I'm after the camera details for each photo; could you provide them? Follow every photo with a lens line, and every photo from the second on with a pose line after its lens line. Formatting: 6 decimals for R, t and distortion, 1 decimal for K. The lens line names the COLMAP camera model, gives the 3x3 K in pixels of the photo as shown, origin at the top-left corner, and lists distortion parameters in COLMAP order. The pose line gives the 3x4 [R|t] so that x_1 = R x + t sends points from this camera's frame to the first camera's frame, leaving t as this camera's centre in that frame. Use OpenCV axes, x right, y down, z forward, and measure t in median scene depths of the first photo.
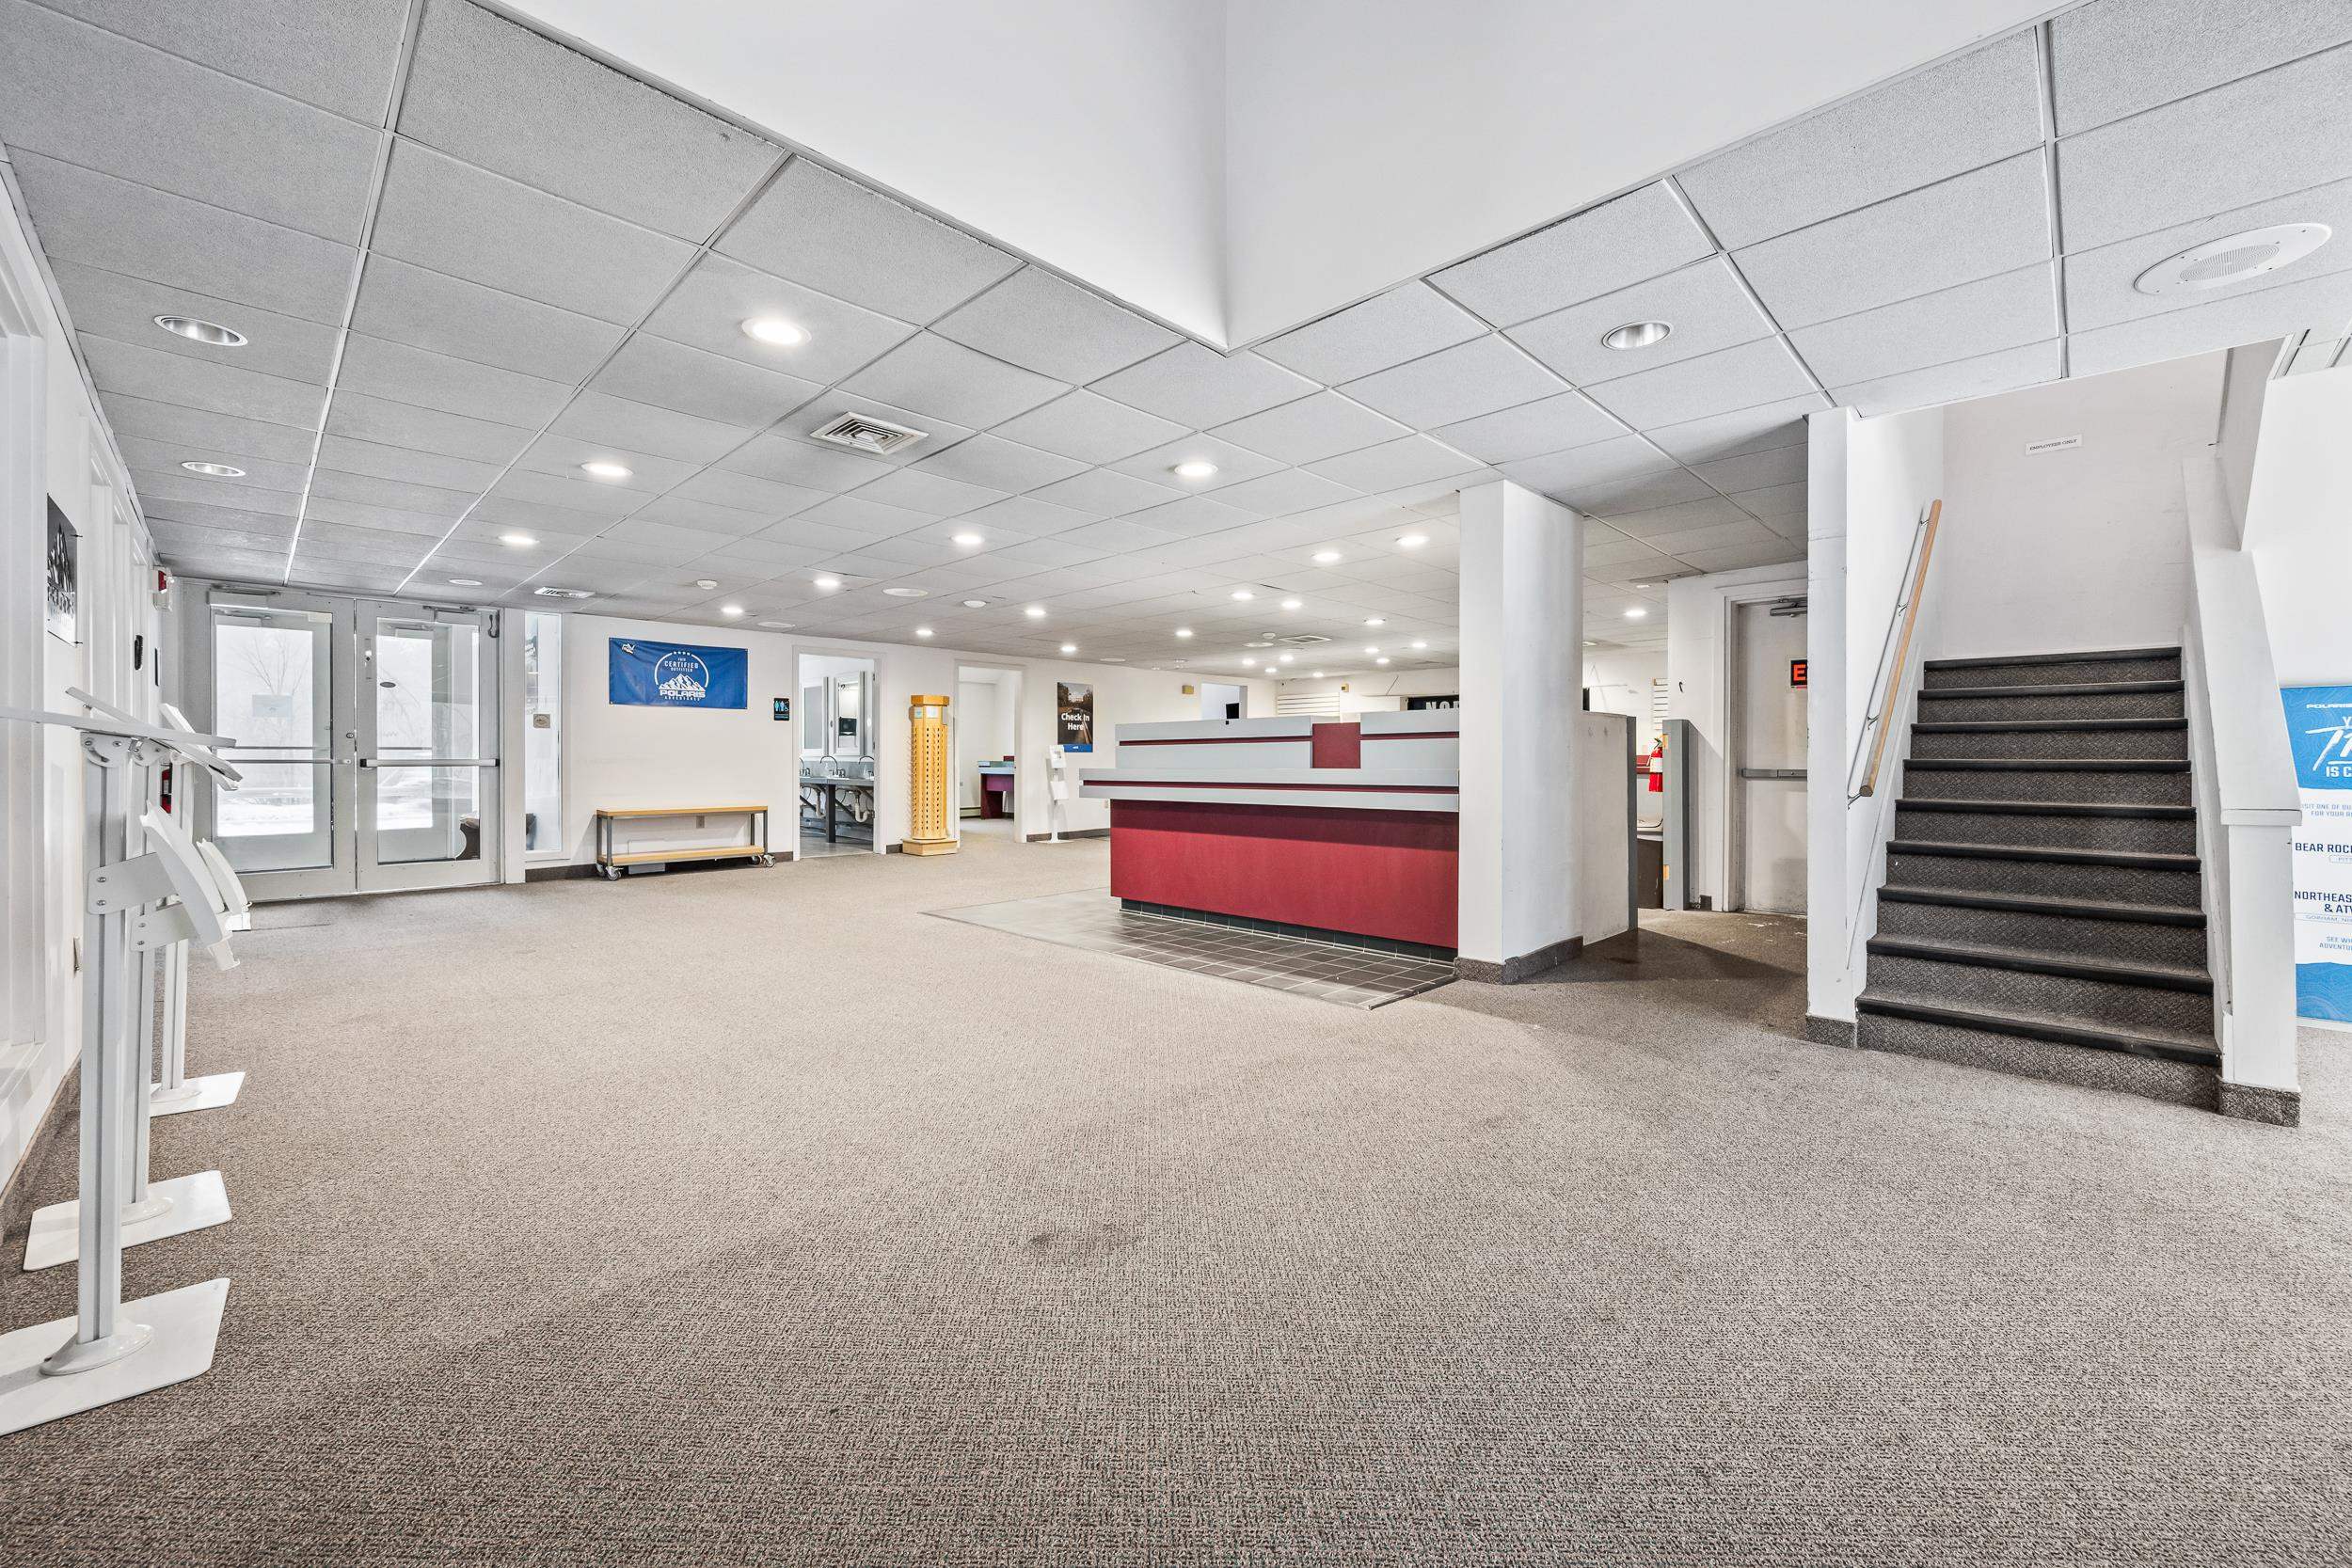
lens RADIAL K [[930.1, 0, 1176.6], [0, 930.1, 764.1], [0, 0, 1]] dist [-0.000406, -0.000253]
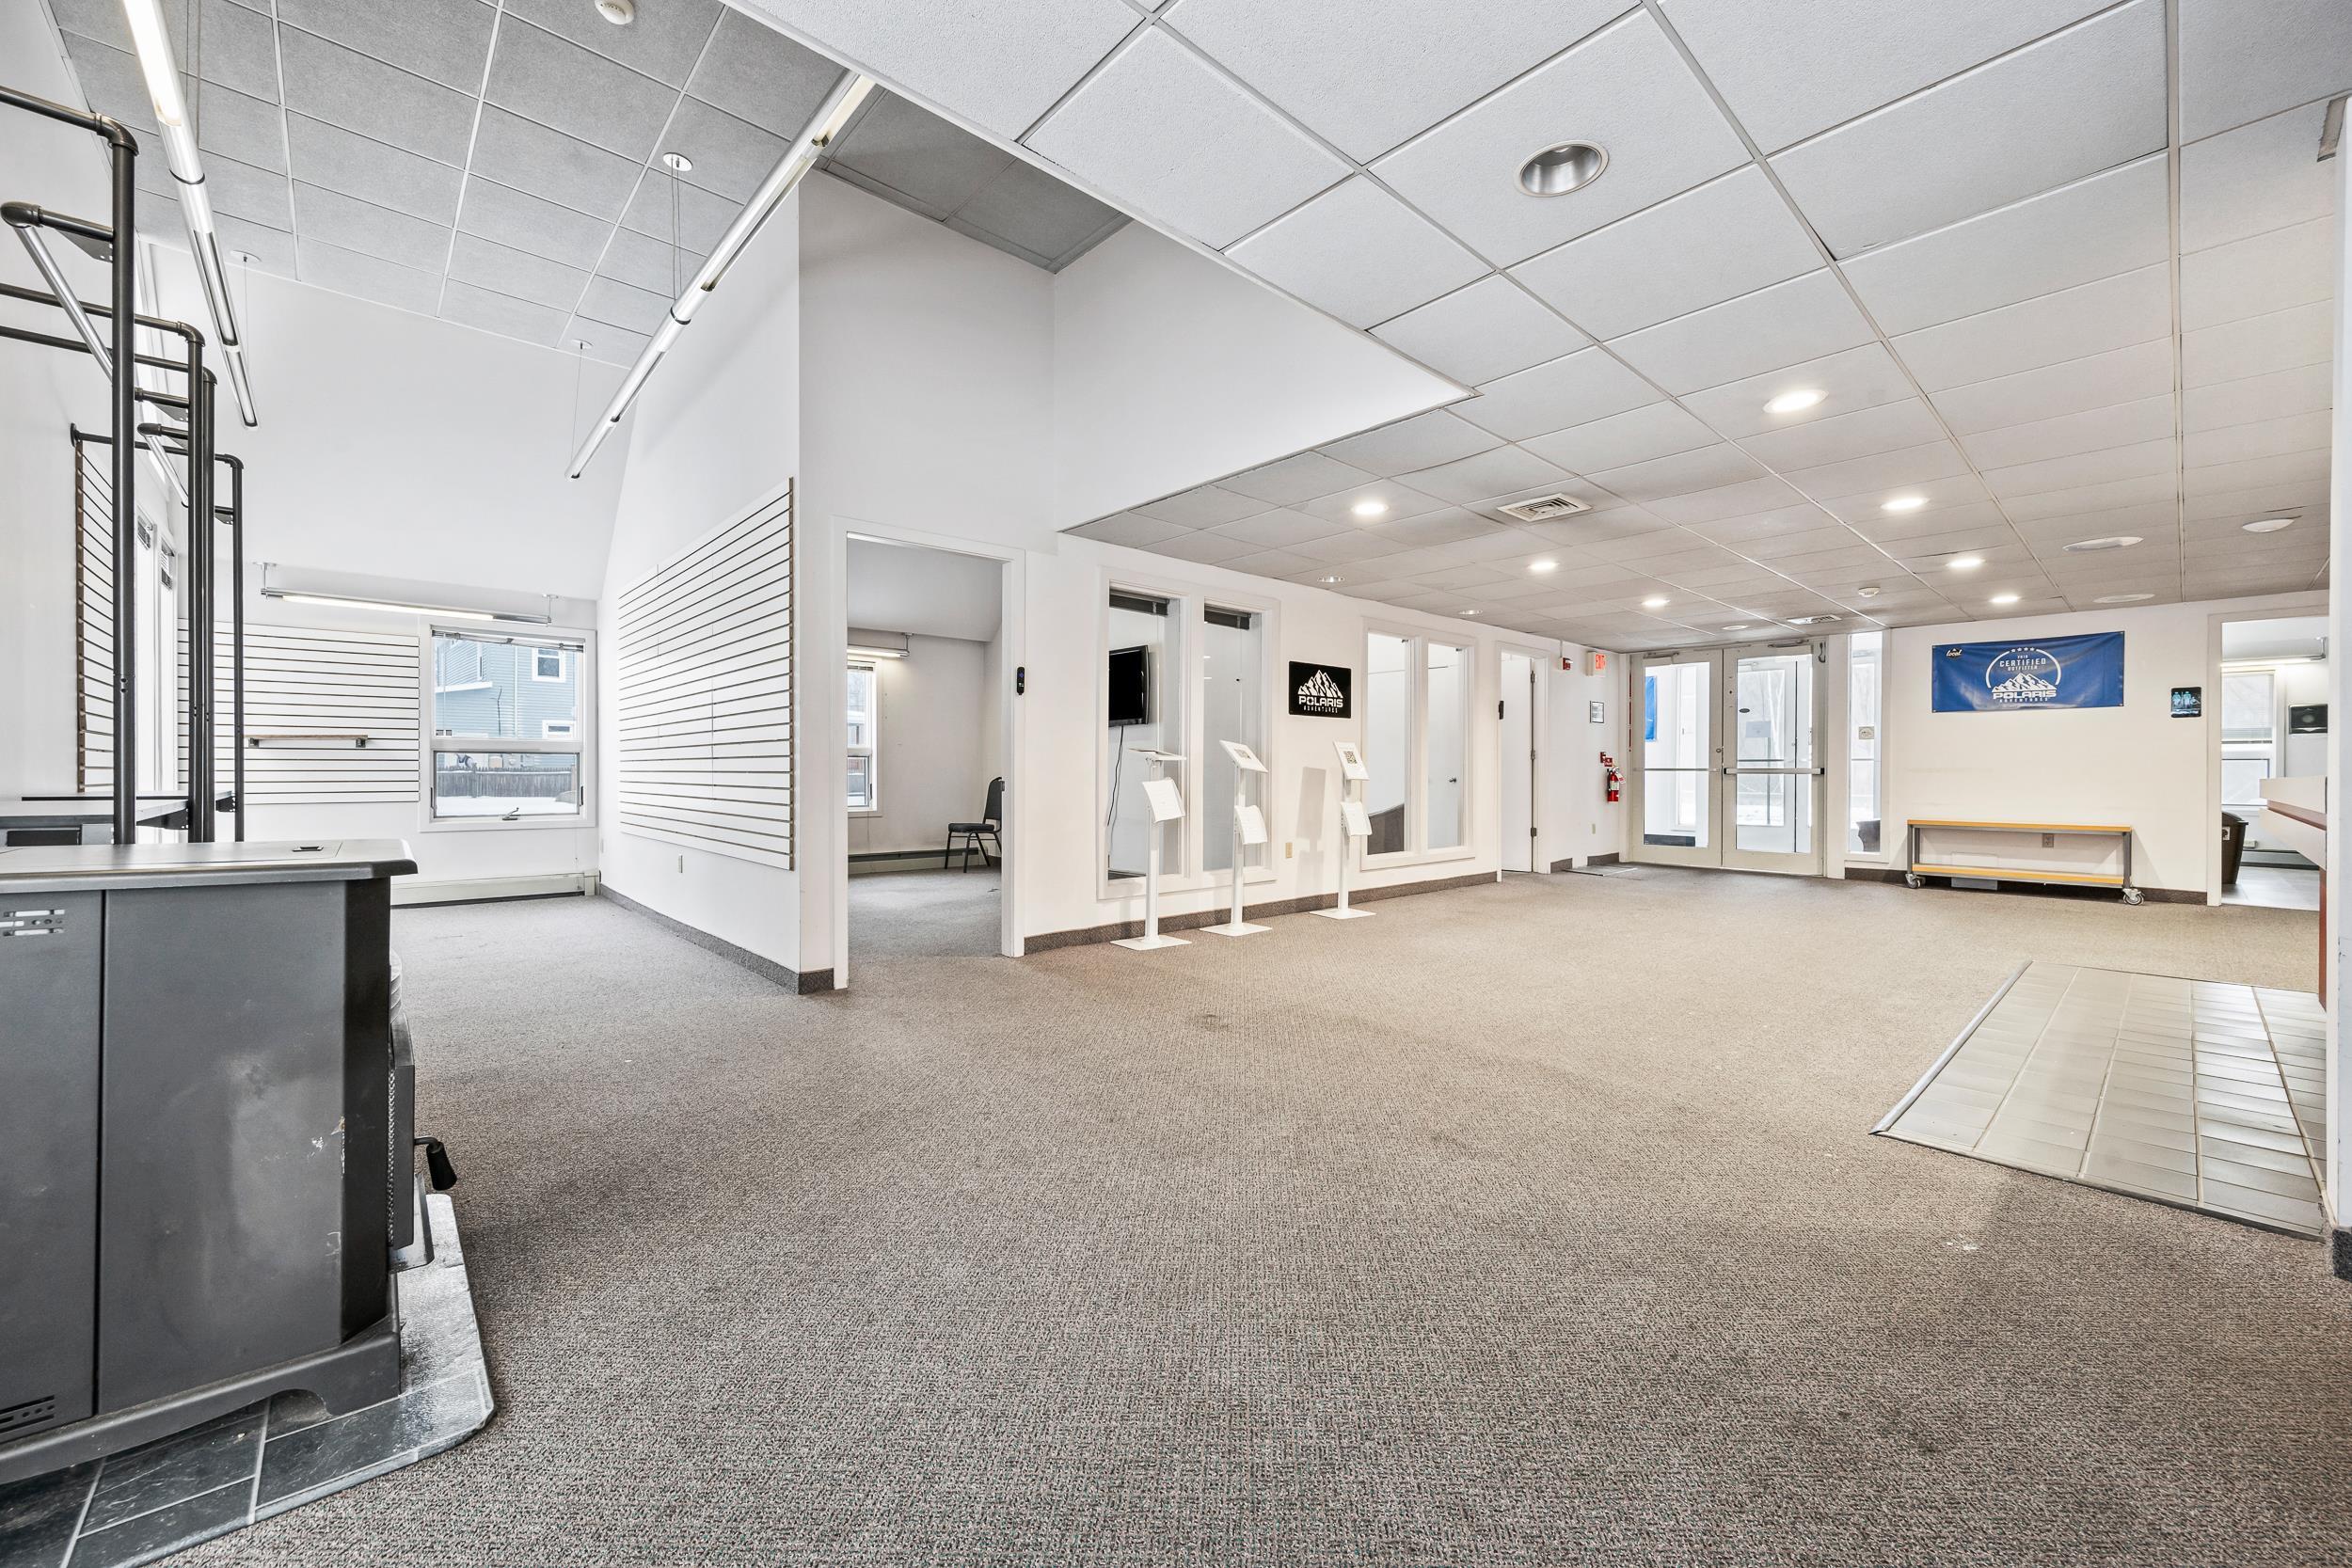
lens RADIAL K [[923.6, 0, 1181.0], [0, 923.6, 776.3], [0, 0, 1]] dist [-0.001079, -0.000117]
pose [[-0.053745, 0.005968, -0.998537, 0.407443], [-0.007464, 0.999952, 0.006378, 0.002941], [0.998527, 0.007796, -0.053698, 0.244887]]
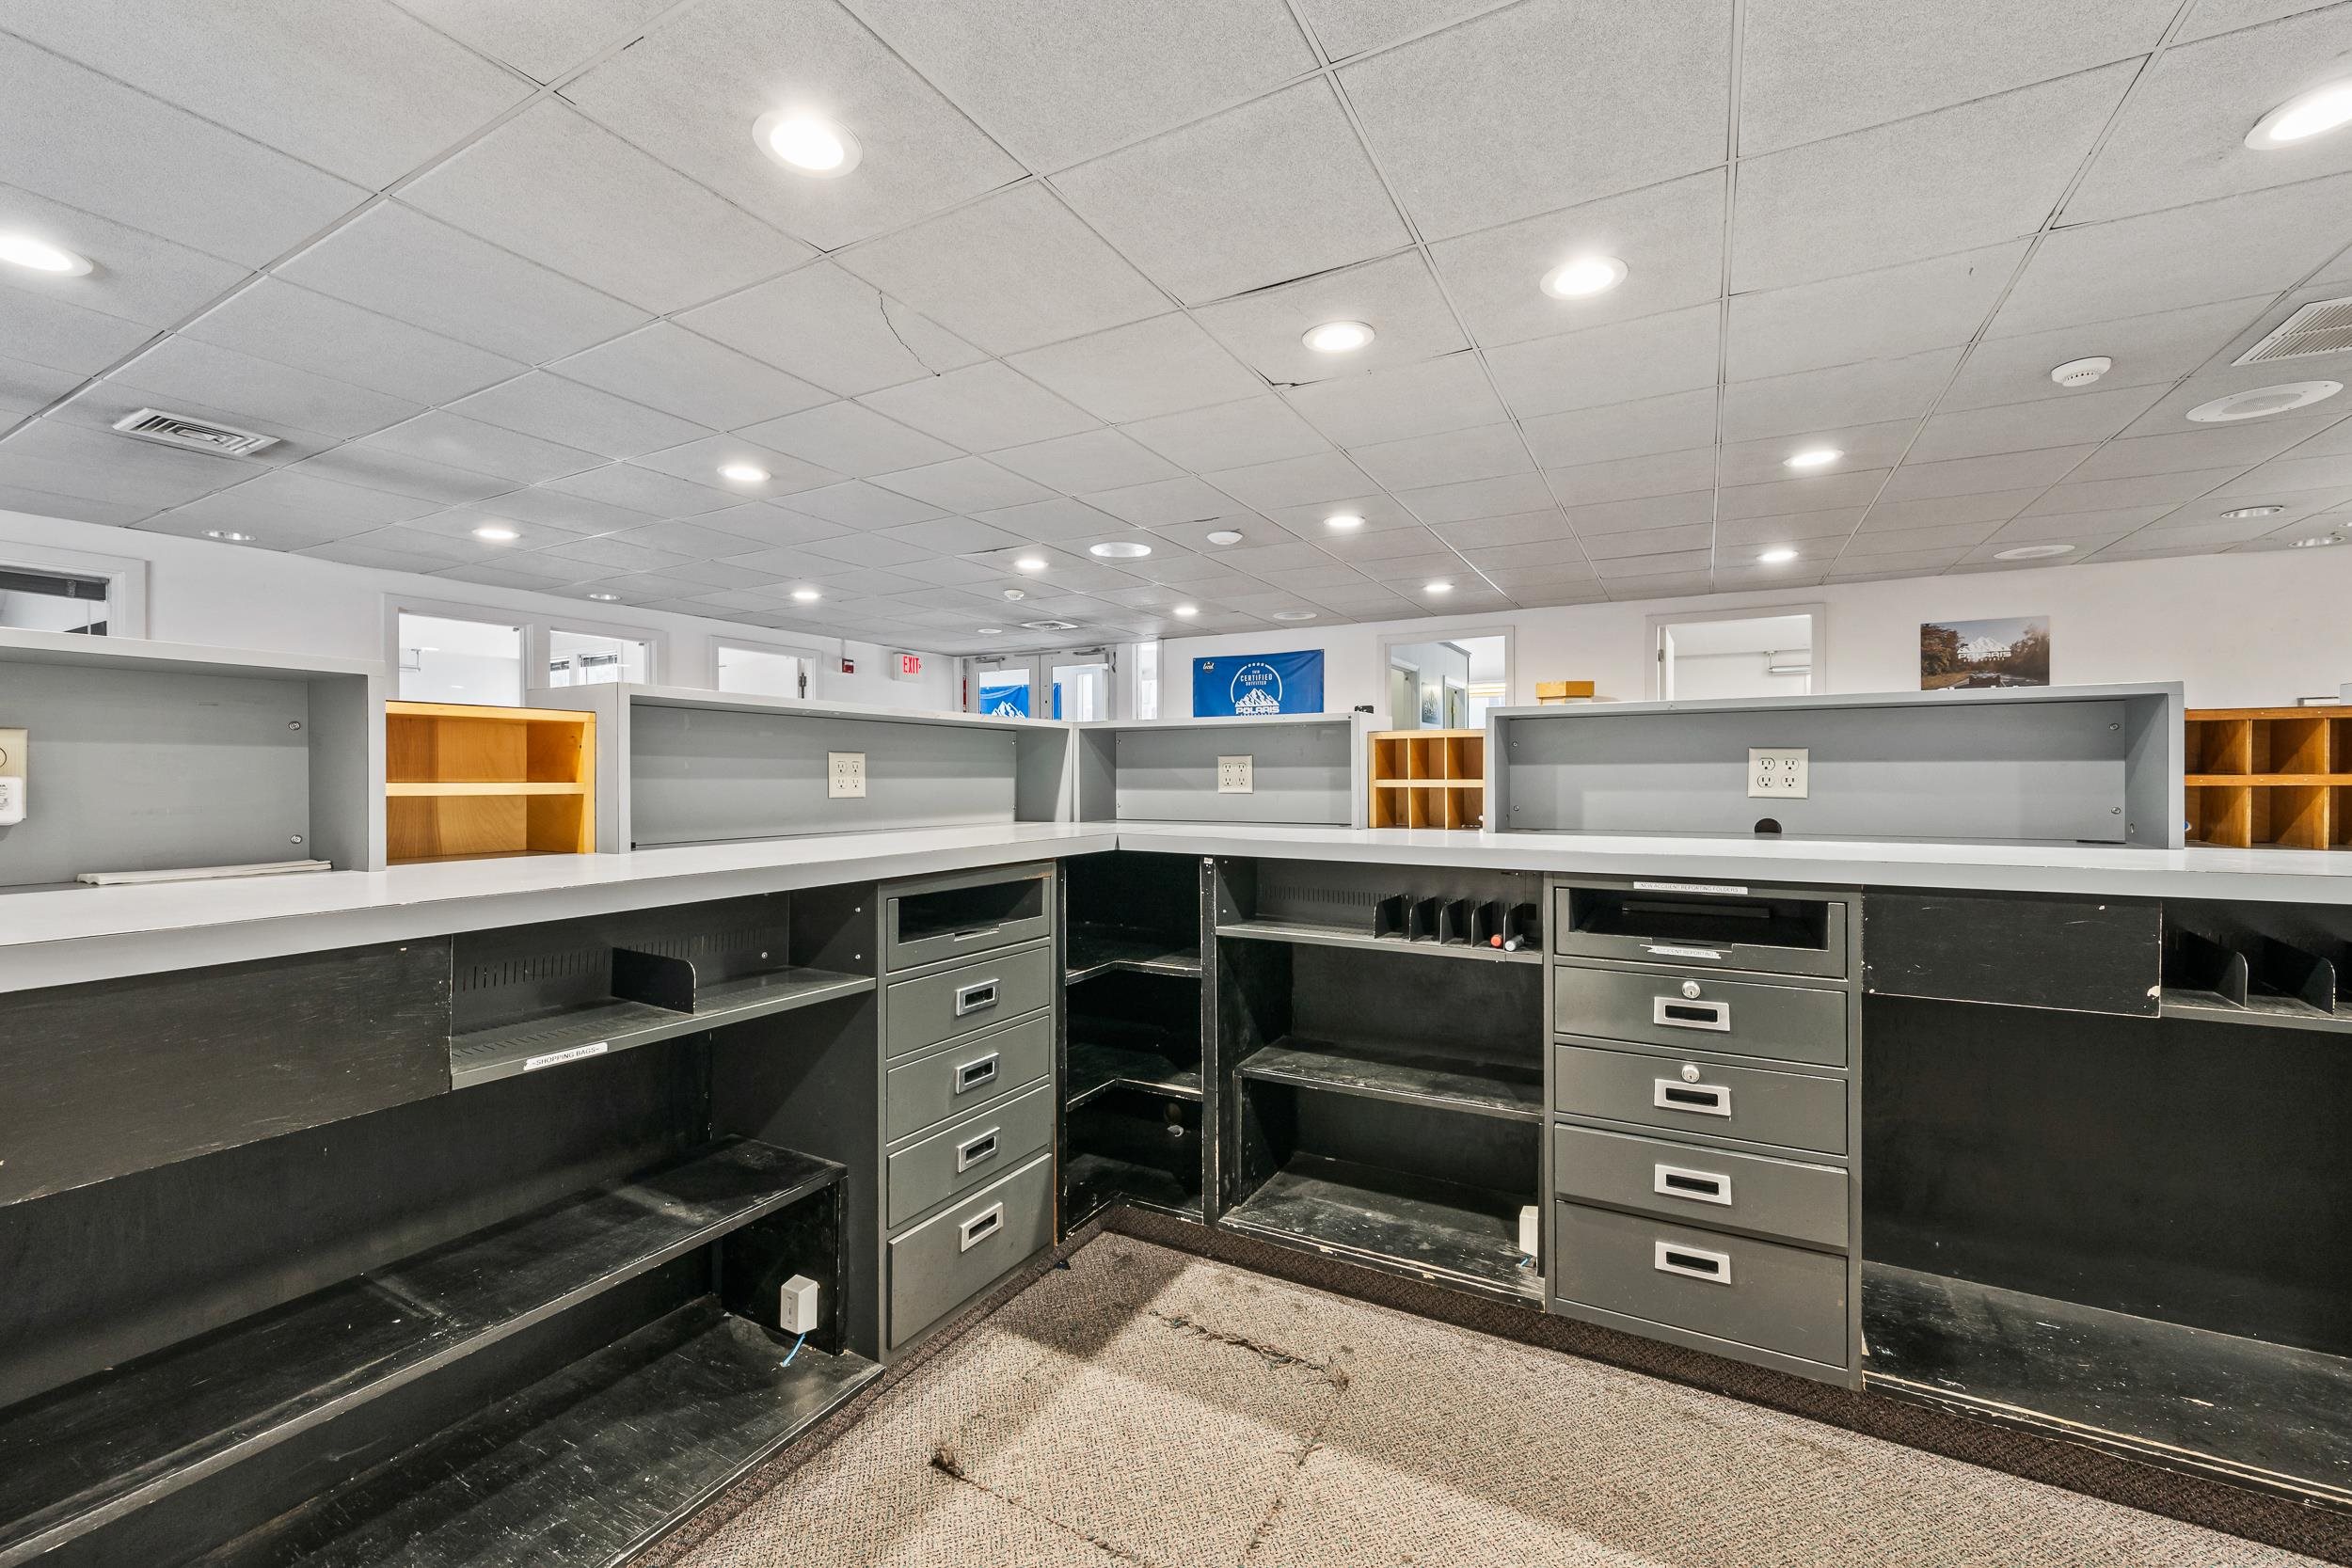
lens RADIAL K [[975.8, 0, 1176.0], [0, 975.8, 784.0], [0, 0, 1]] dist [-0.001177, 0.000067]
pose [[0.252453, 0.008459, -0.967572, 0.357291], [-0.003221, 0.999964, 0.007902, -0.012832], [0.967604, 0.001121, 0.252471, 0.706336]]
